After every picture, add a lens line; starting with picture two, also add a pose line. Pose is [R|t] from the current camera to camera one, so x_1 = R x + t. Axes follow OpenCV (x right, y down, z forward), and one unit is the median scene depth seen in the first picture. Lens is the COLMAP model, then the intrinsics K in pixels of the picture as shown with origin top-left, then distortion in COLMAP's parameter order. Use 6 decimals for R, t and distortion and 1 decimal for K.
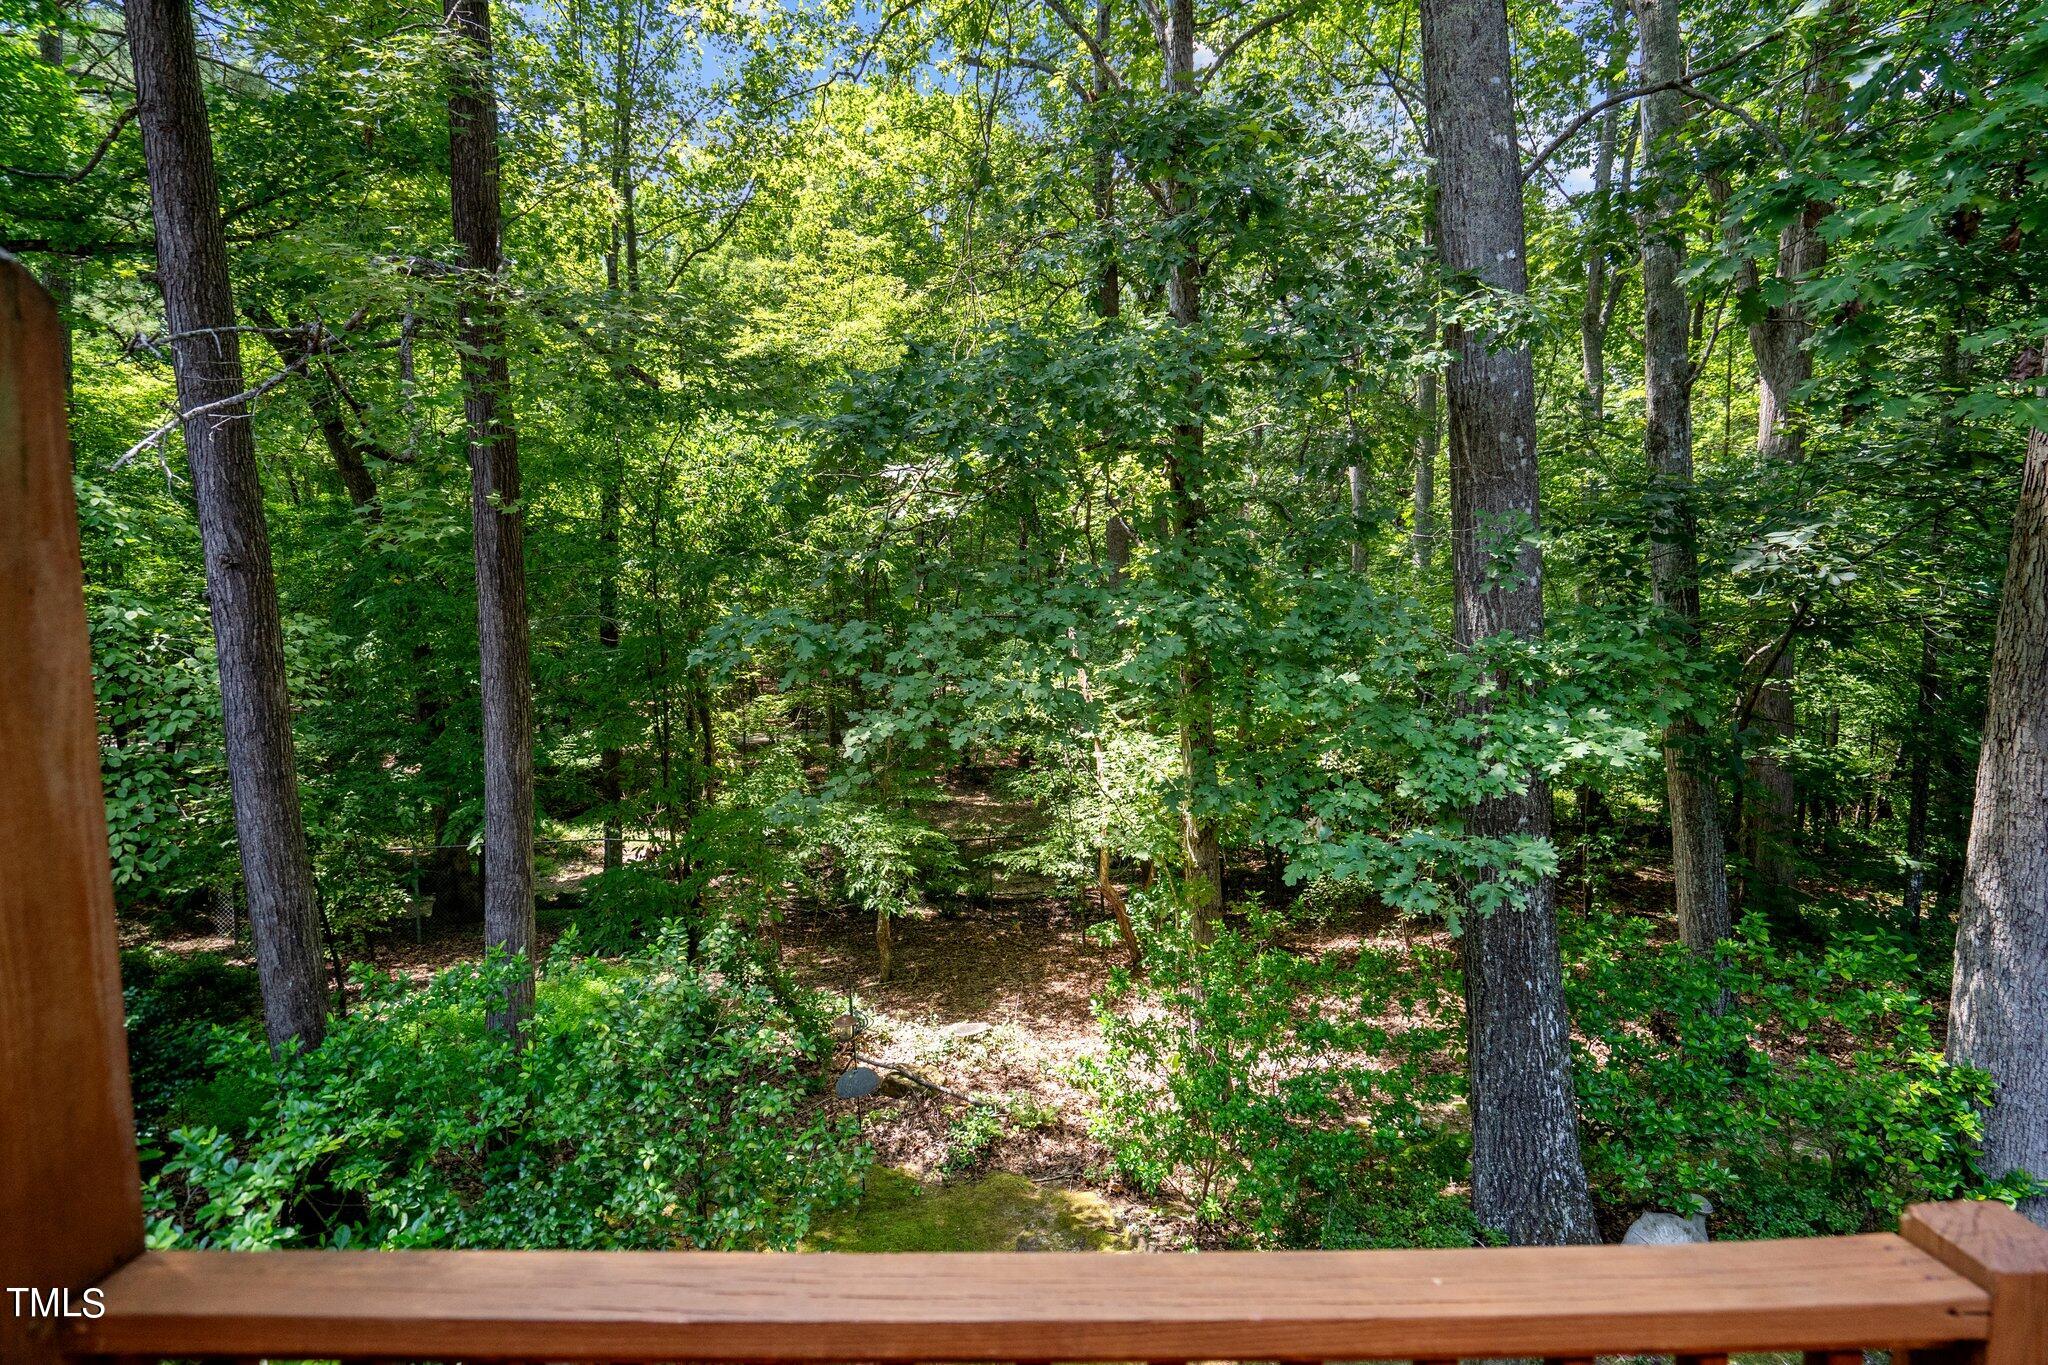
lens RADIAL K [[944.0, 0, 1019.6], [0, 944.0, 679.2], [0, 0, 1]] dist [0.001977, -0.000342]
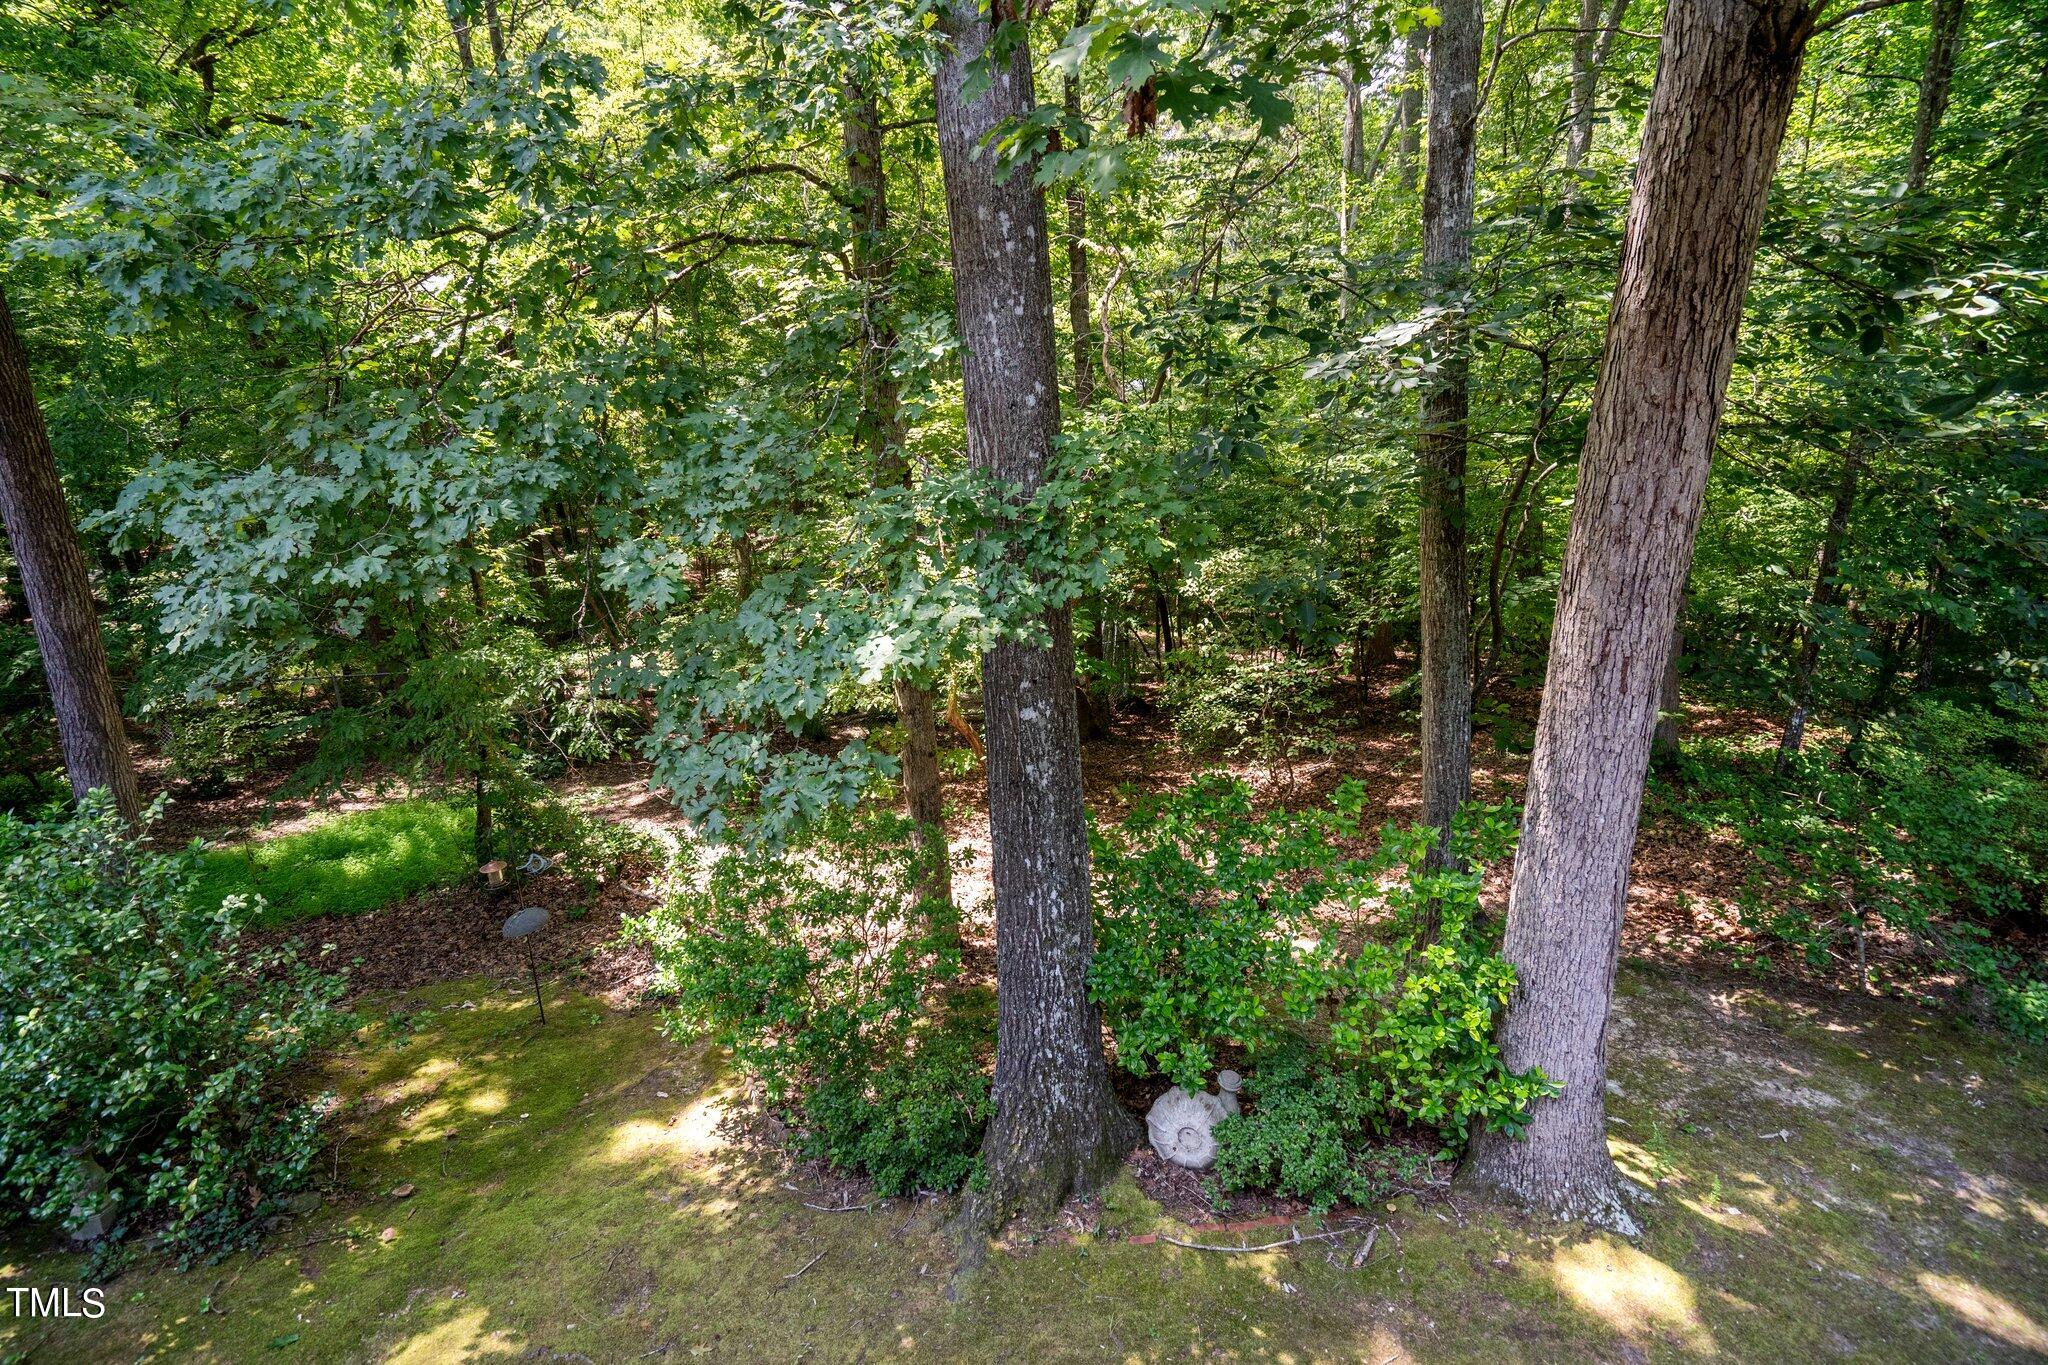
lens RADIAL K [[944.0, 0, 1024.1], [0, 944.0, 686.2], [0, 0, 1]] dist [0.001977, -0.000342]
pose [[0.996386, 0.001029, -0.084935, 0.619349], [0.016332, 0.978948, 0.203453, -0.028387], [0.083356, -0.204105, 0.975394, 0.148550]]
